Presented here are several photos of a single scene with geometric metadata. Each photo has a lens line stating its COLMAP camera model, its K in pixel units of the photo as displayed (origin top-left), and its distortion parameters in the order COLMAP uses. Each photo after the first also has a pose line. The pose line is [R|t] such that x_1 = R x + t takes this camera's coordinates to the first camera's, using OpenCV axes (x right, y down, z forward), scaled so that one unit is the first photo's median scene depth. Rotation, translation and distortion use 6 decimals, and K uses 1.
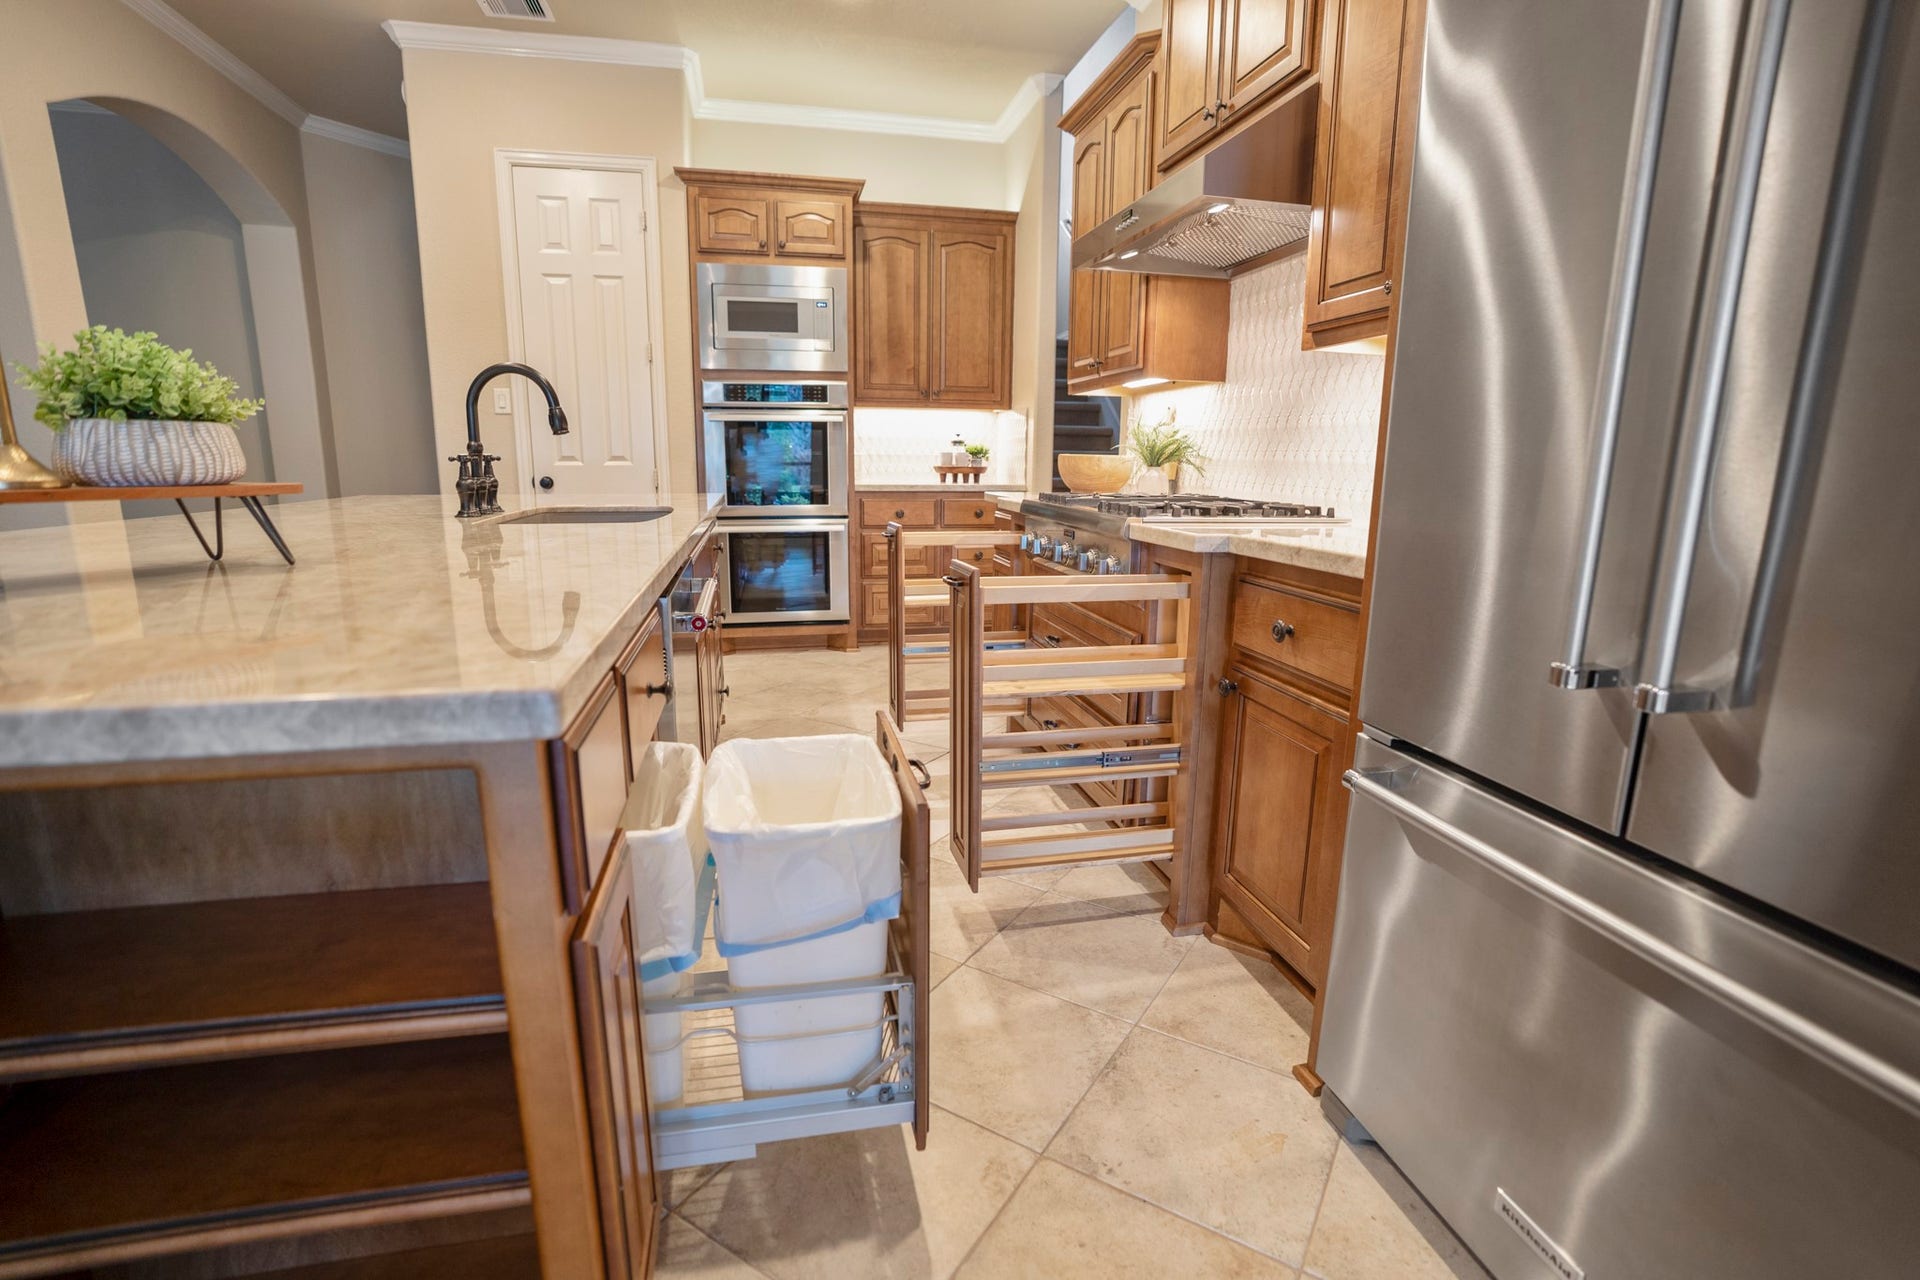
lens RADIAL K [[909.2, 0, 966.7], [0, 909.2, 667.7], [0, 0, 1]] dist [-0.068767, 0.026662]
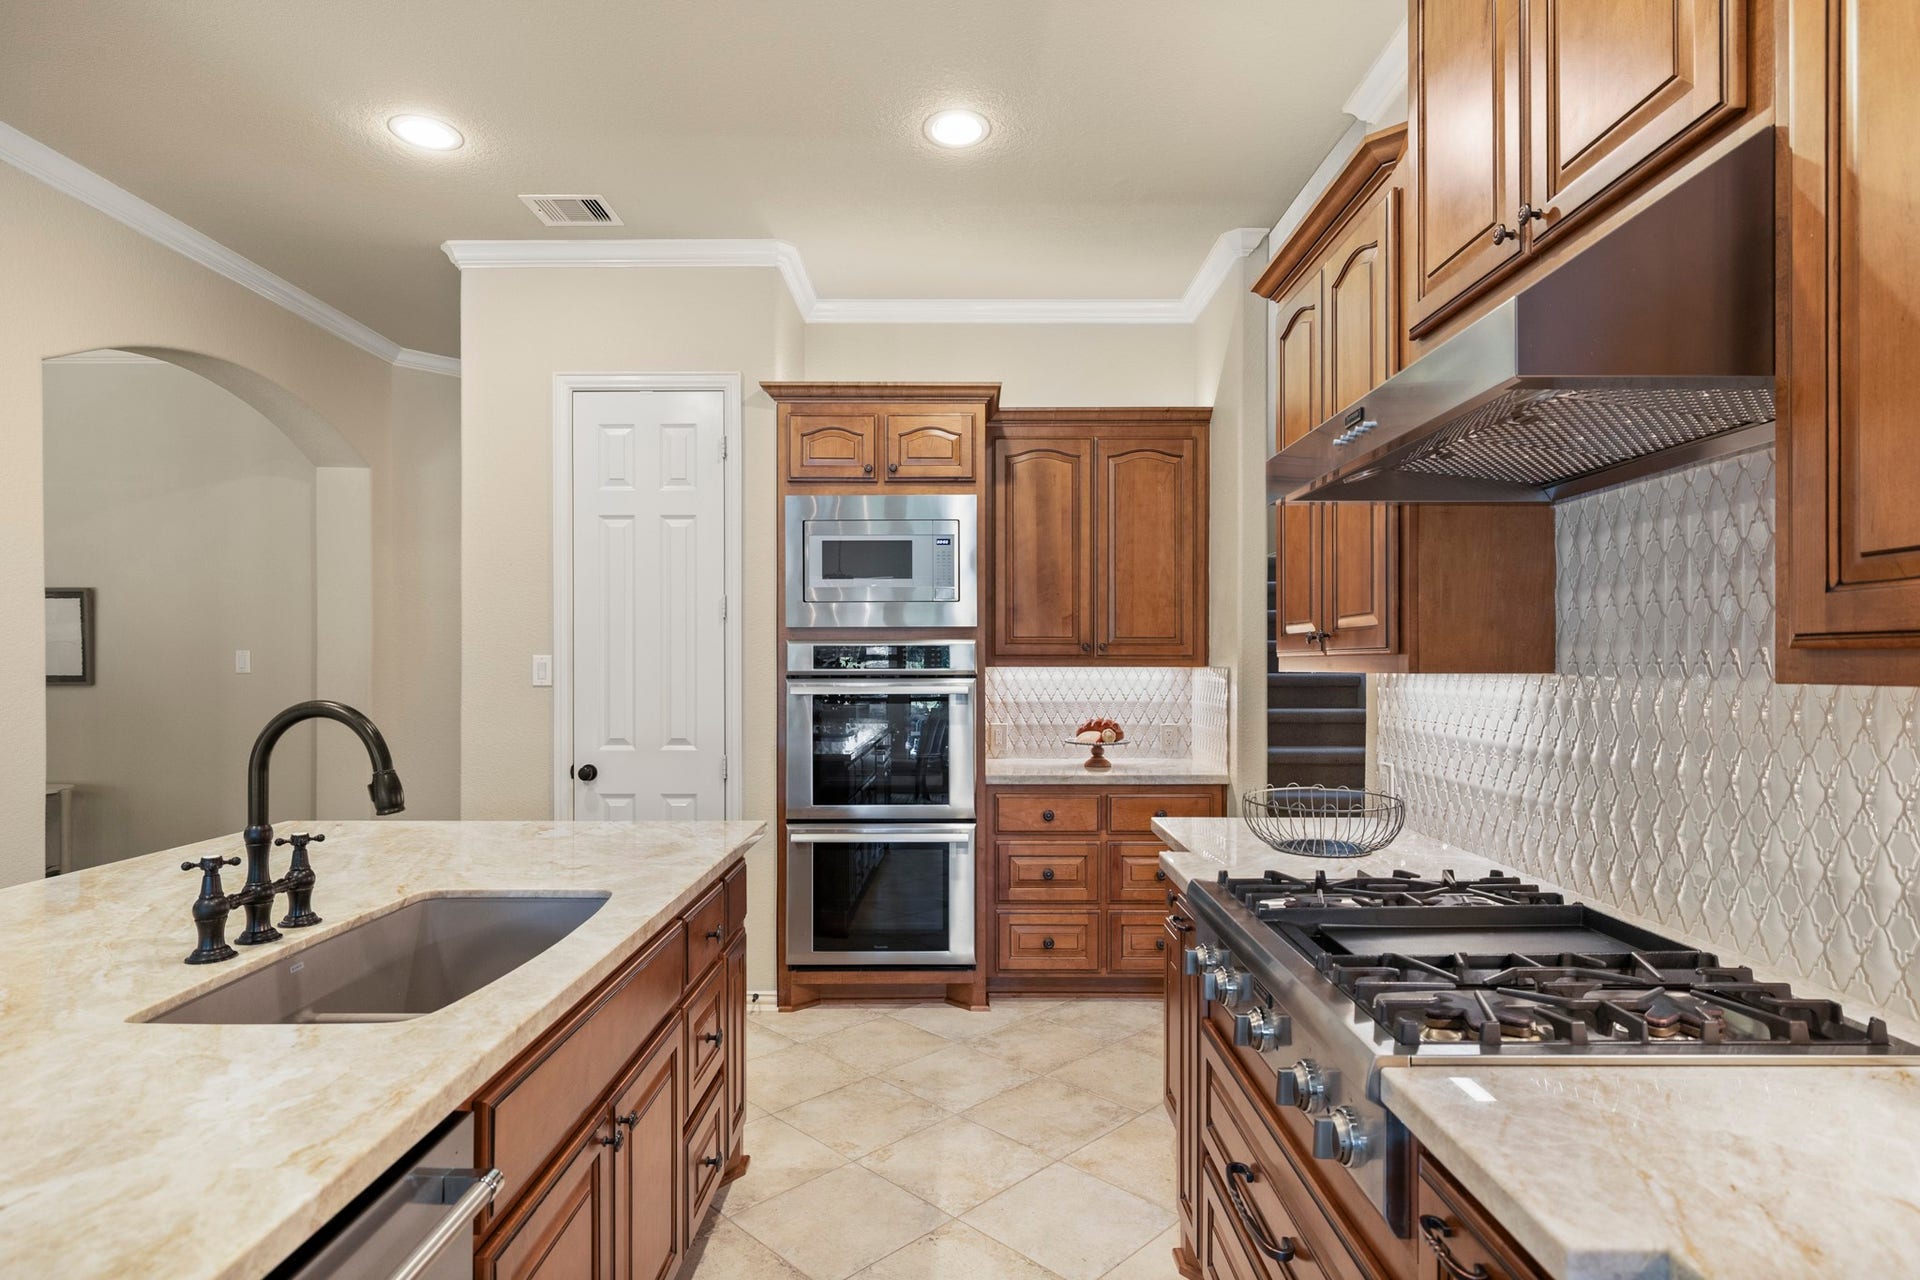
lens RADIAL K [[915.5, 0, 1020.9], [0, 915.5, 640.8], [0, 0, 1]] dist [-0.004245, 0.000378]
pose [[0.977651, -0.011812, -0.209901, 0.062741], [-0.033040, 0.977380, -0.208894, -0.163709], [0.207621, 0.211161, 0.955147, 0.295348]]
